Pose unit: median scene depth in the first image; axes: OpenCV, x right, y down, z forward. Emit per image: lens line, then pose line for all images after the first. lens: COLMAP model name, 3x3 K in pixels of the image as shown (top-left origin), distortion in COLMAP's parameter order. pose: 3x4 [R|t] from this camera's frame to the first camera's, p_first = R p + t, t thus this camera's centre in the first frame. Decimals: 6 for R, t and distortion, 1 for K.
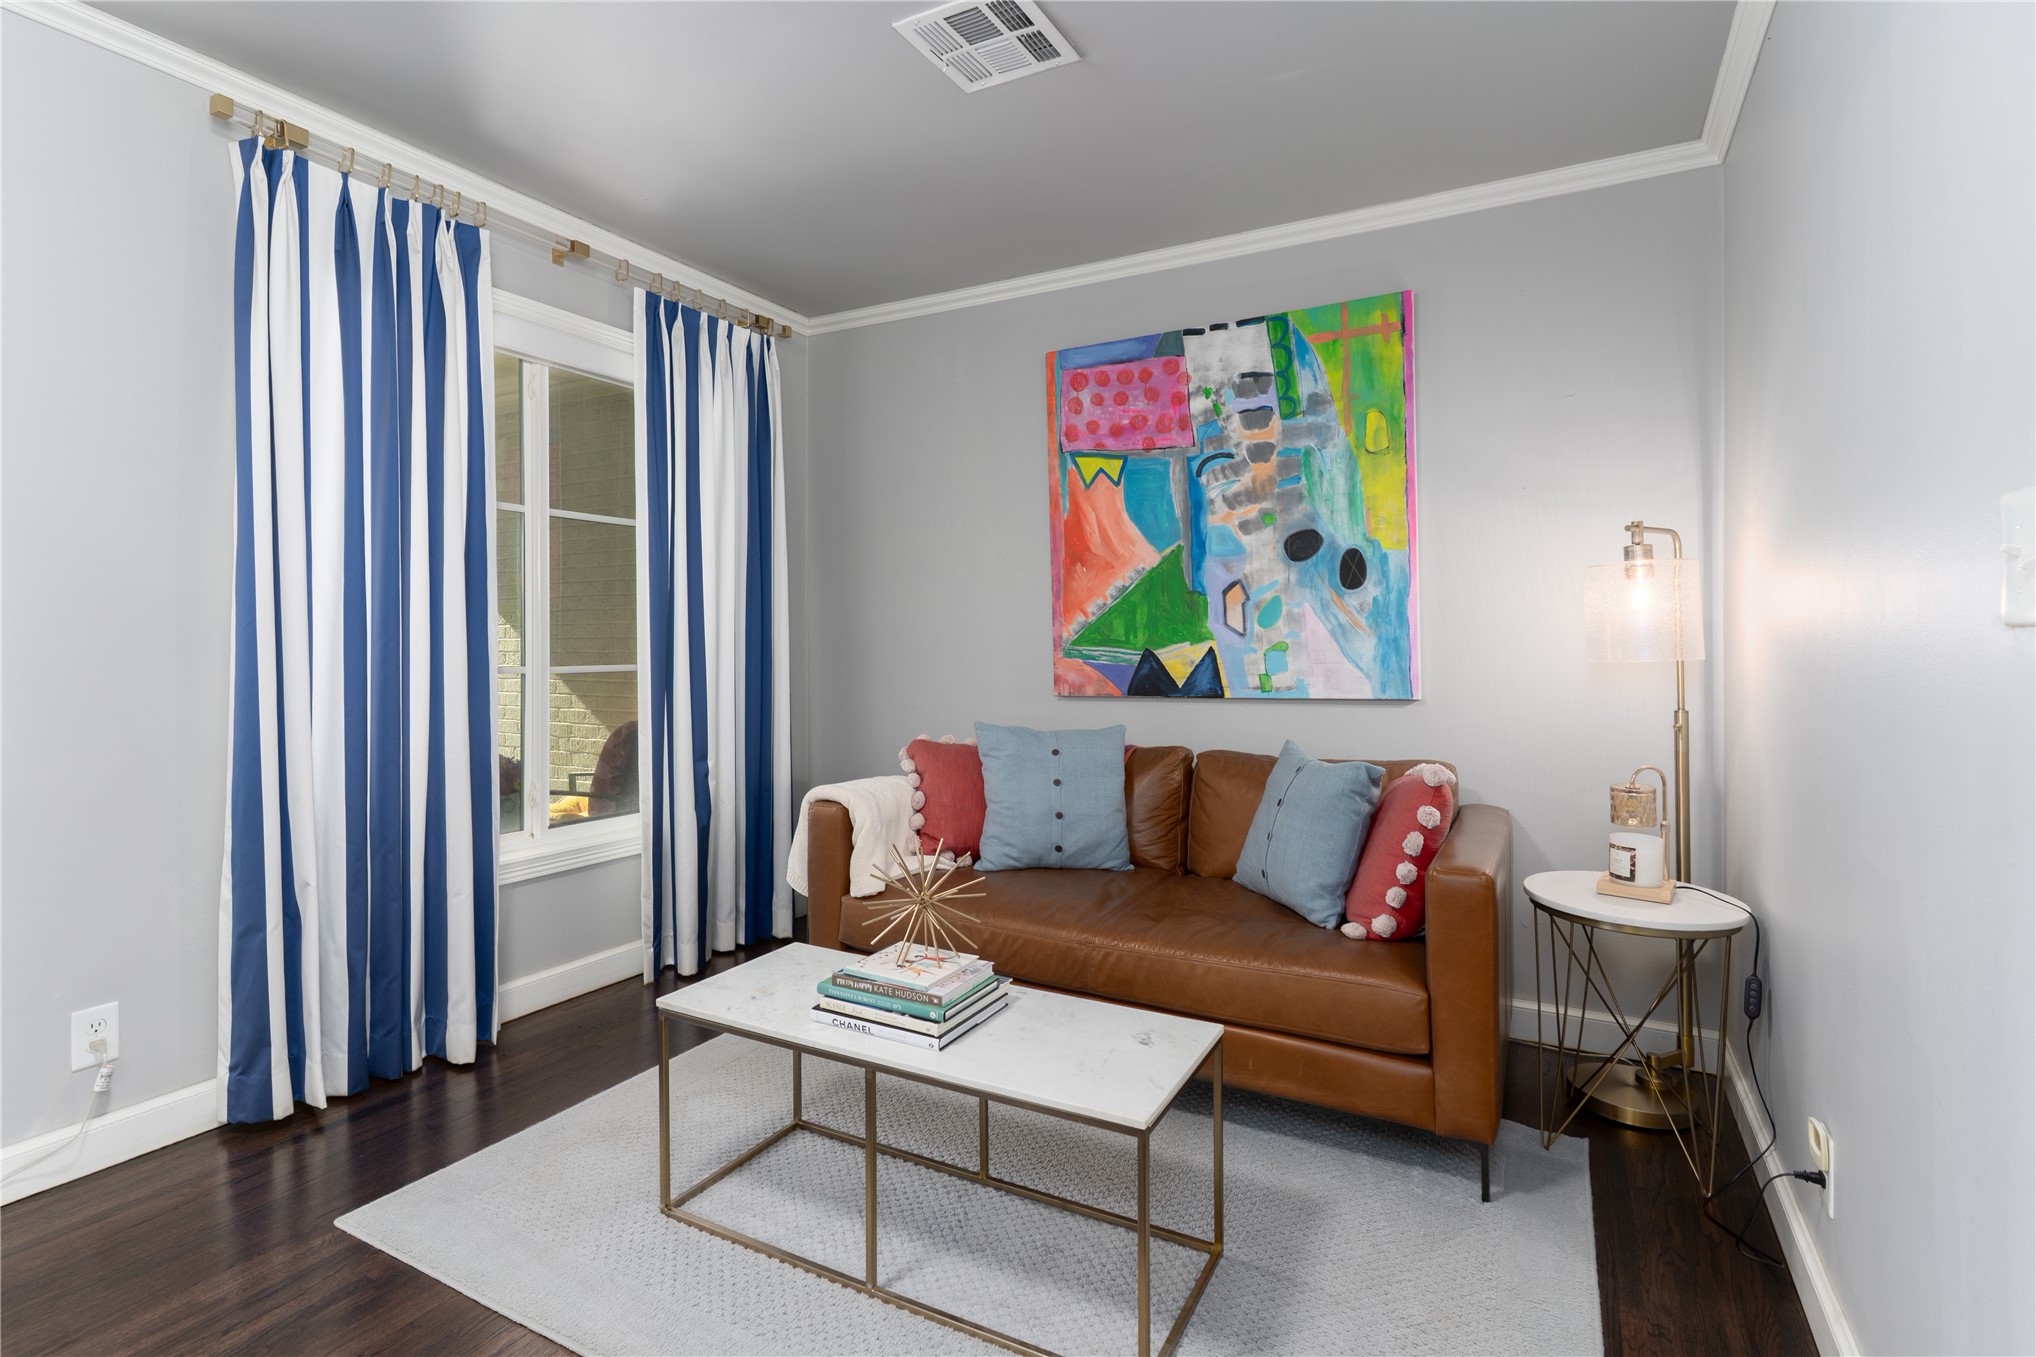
lens RADIAL K [[983.5, 0, 1025.7], [0, 983.5, 646.5], [0, 0, 1]] dist [0.002571, 0.001162]
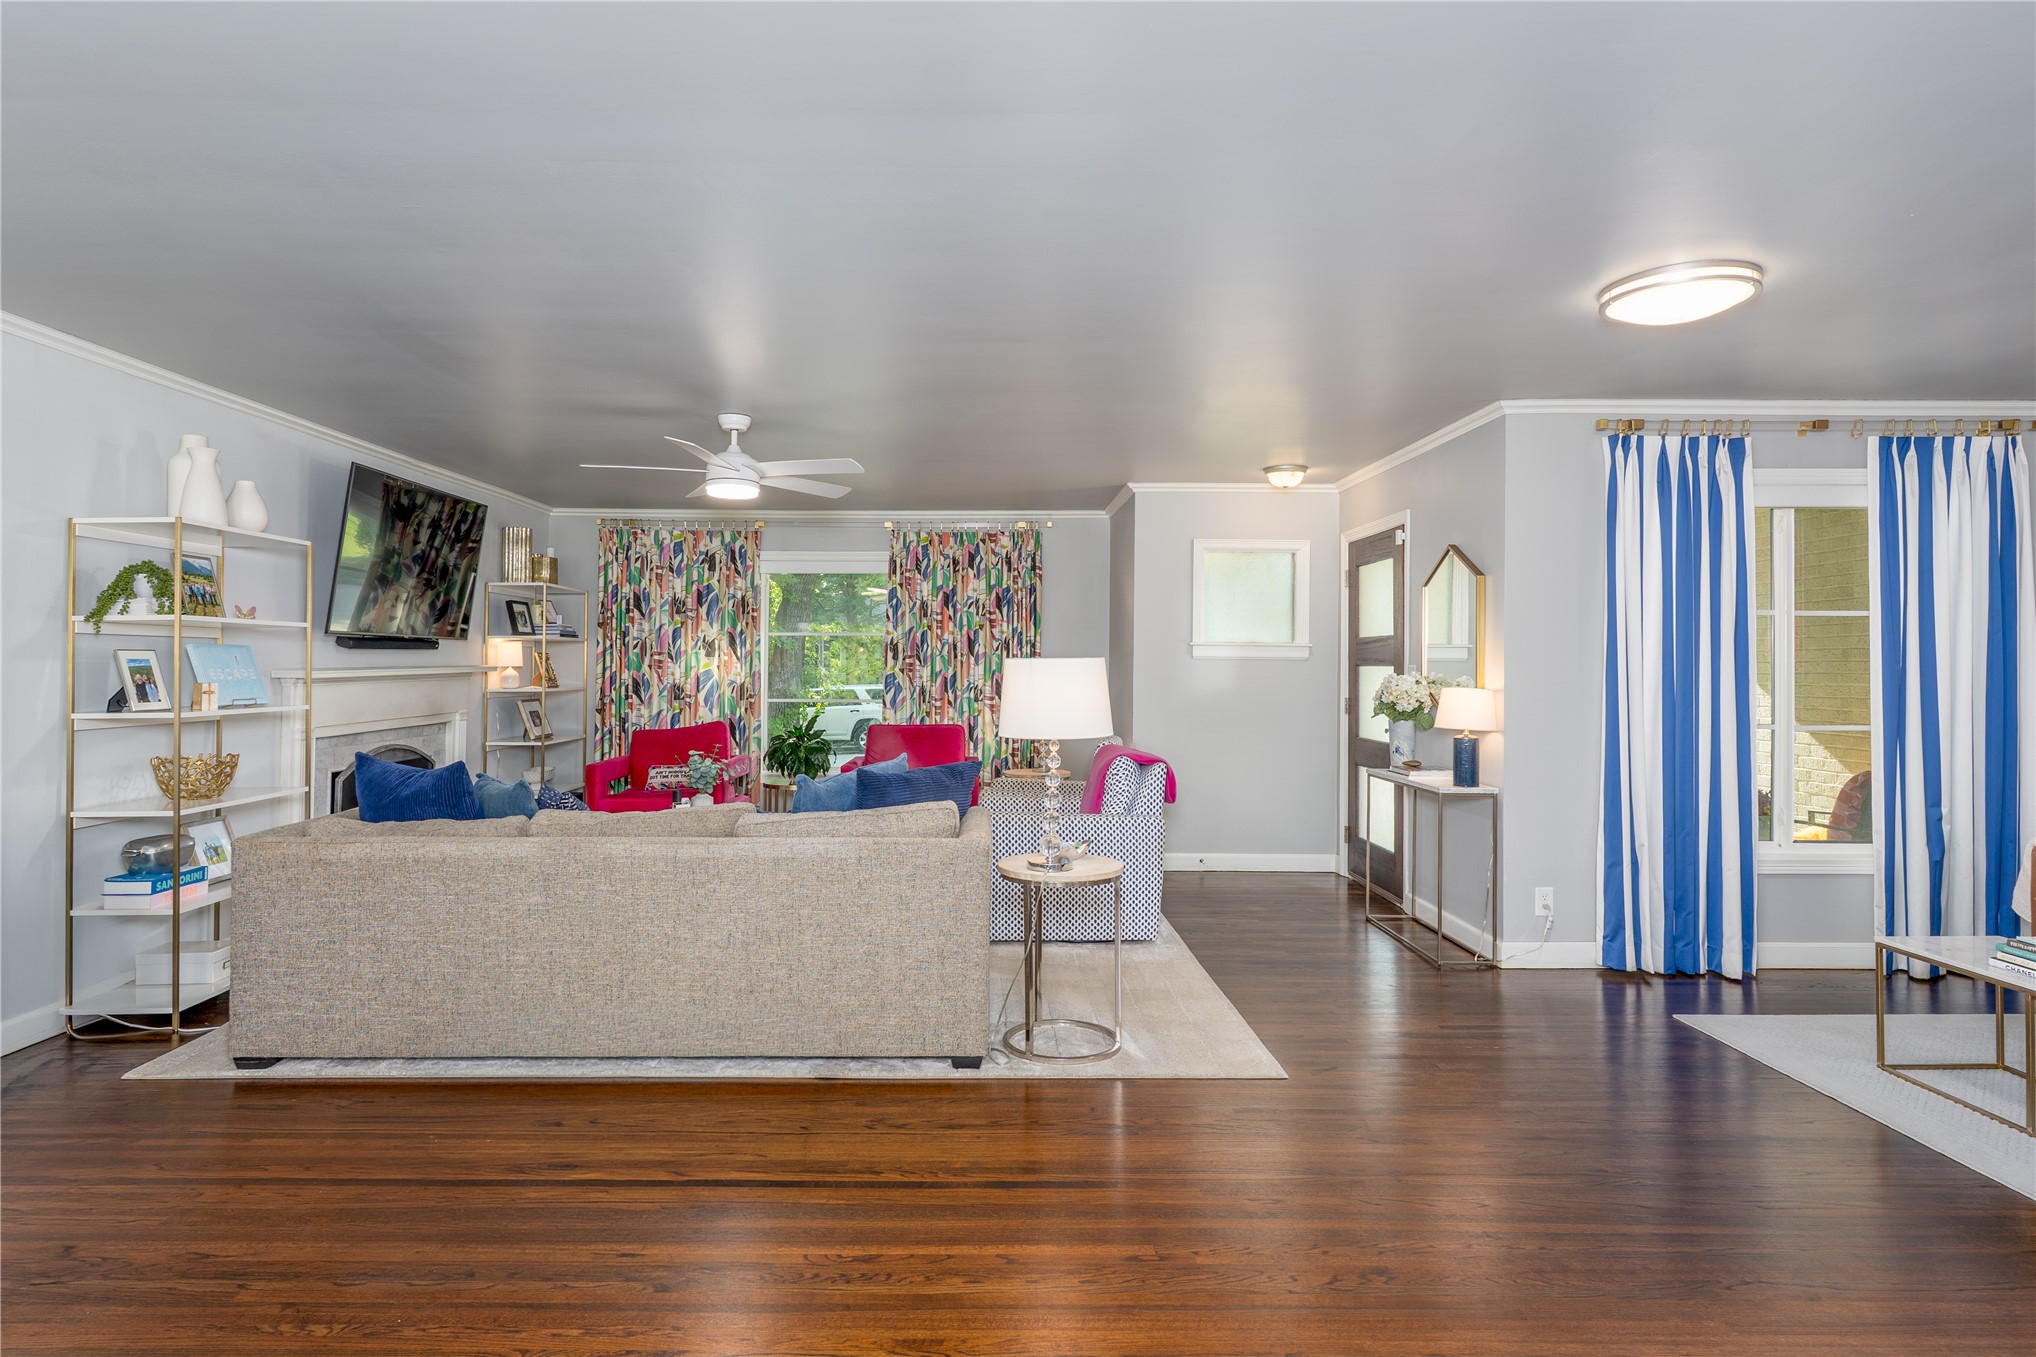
lens RADIAL K [[1110.2, 0, 969.2], [0, 1110.2, 661.9], [0, 0, 1]] dist [0.002995, 0.001538]
pose [[0.475400, -0.002298, -0.879767, 0.393115], [-0.005582, 0.999969, -0.005629, -0.060943], [0.879752, 0.007587, 0.475372, -0.881187]]
